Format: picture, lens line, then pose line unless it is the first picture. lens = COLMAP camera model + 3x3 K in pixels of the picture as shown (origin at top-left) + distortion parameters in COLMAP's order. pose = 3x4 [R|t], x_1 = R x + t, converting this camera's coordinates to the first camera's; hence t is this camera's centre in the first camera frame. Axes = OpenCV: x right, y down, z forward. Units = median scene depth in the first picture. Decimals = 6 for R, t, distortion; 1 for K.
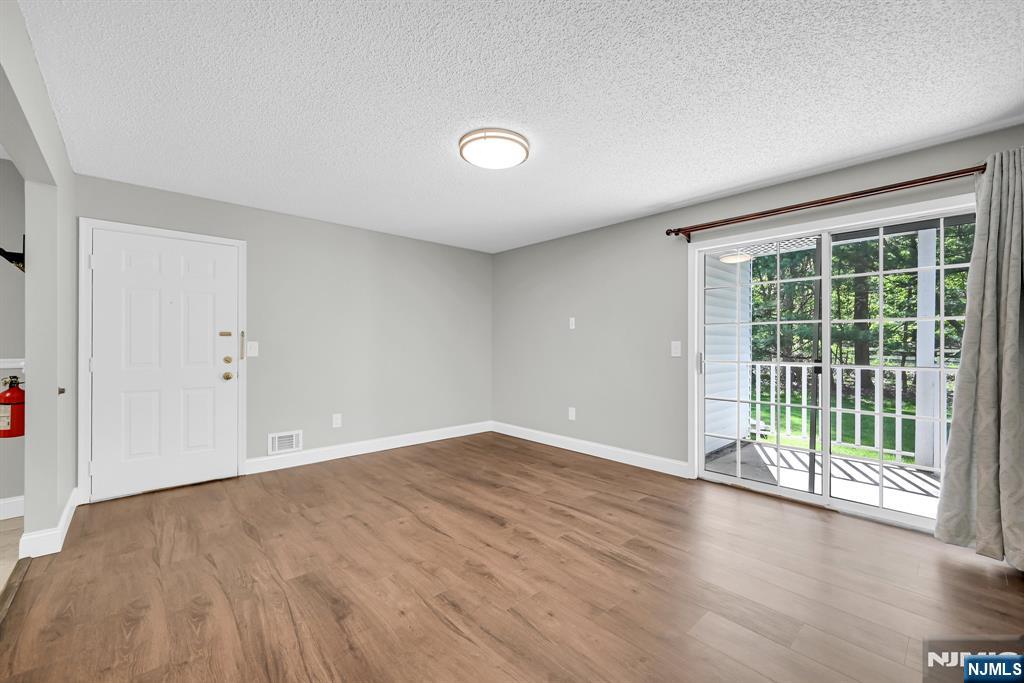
lens RADIAL K [[413.7, 0, 516.4], [0, 413.7, 343.9], [0, 0, 1]] dist [-0.000937, 0.000173]
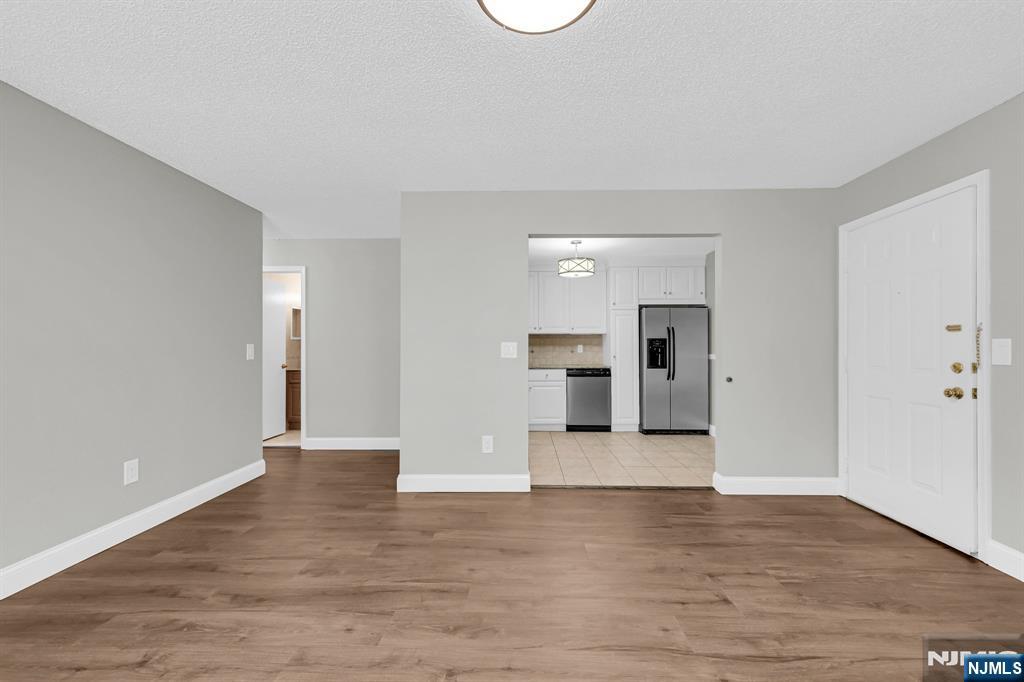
lens RADIAL K [[413.7, 0, 516.4], [0, 413.7, 343.4], [0, 0, 1]] dist [-0.000937, 0.000173]
pose [[-0.695478, -0.003954, -0.718536, 0.324294], [0.004209, 0.999945, -0.009576, 0.004831], [0.718535, -0.009684, -0.695424, 1.259023]]
